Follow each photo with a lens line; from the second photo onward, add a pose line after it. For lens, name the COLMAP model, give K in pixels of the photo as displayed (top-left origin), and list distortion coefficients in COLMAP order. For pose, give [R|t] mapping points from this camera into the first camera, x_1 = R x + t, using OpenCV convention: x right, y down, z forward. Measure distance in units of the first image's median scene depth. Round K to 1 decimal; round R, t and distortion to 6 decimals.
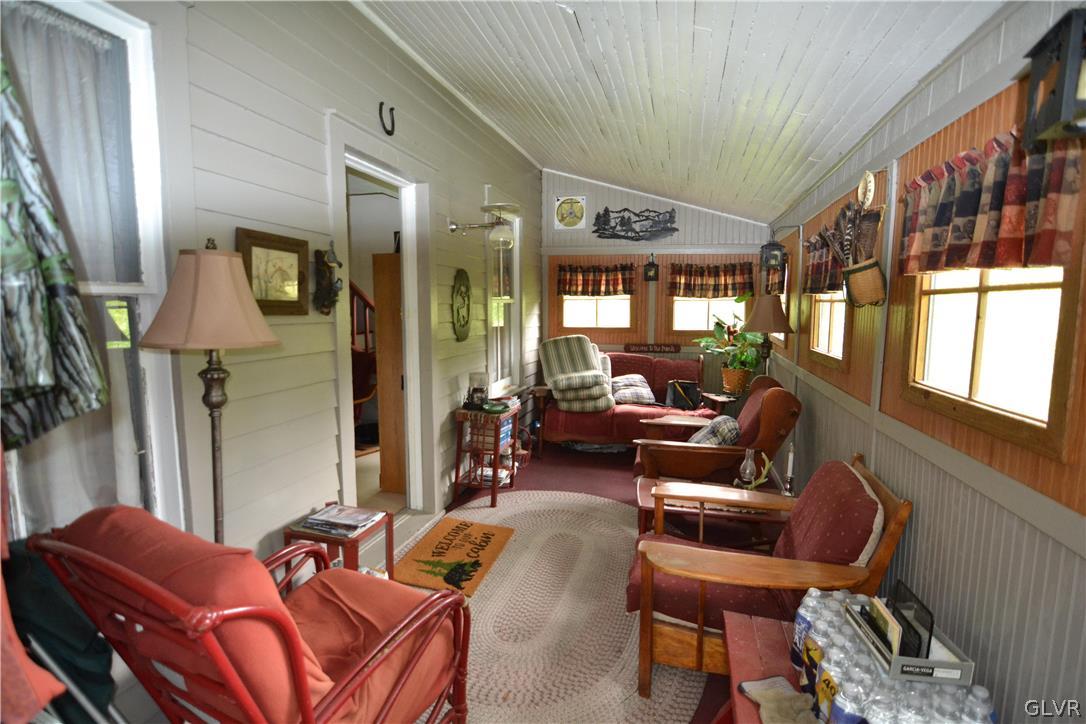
lens RADIAL K [[531.0, 0, 534.8], [0, 531.0, 361.7], [0, 0, 1]] dist [-0.003483, -0.015290]
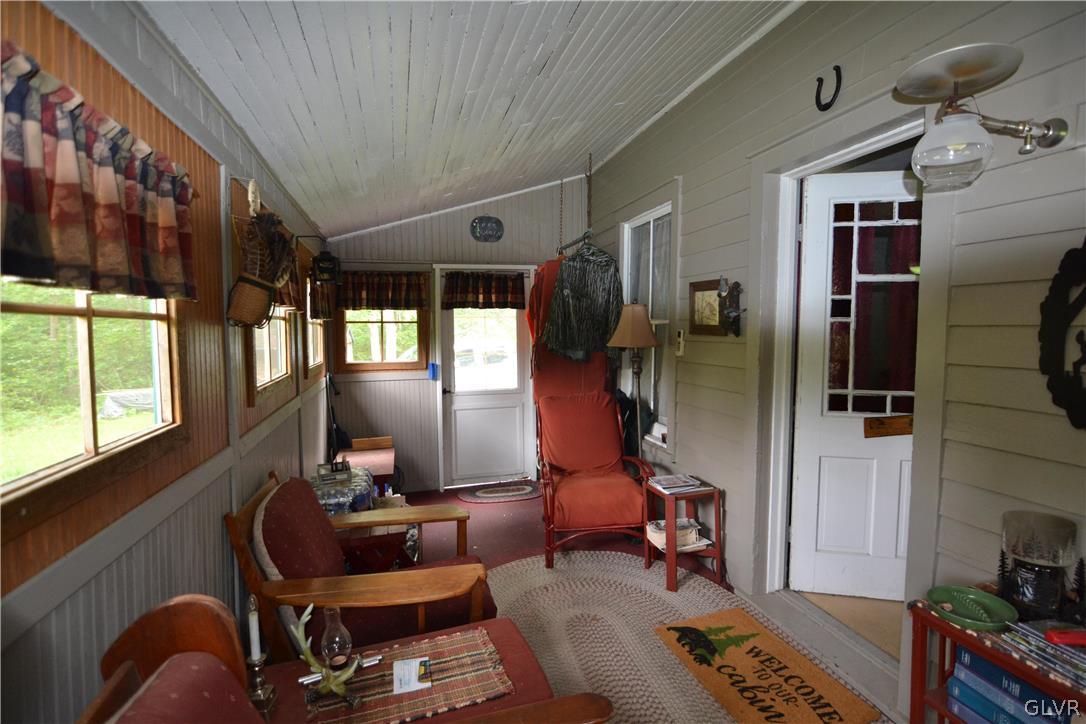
lens RADIAL K [[531.0, 0, 534.8], [0, 531.0, 361.7], [0, 0, 1]] dist [-0.003483, -0.015290]
pose [[-0.866917, 0.036619, -0.497105, 0.504289], [-0.050836, 0.985602, 0.161259, -0.174783], [0.495853, 0.165069, -0.852574, 1.557775]]
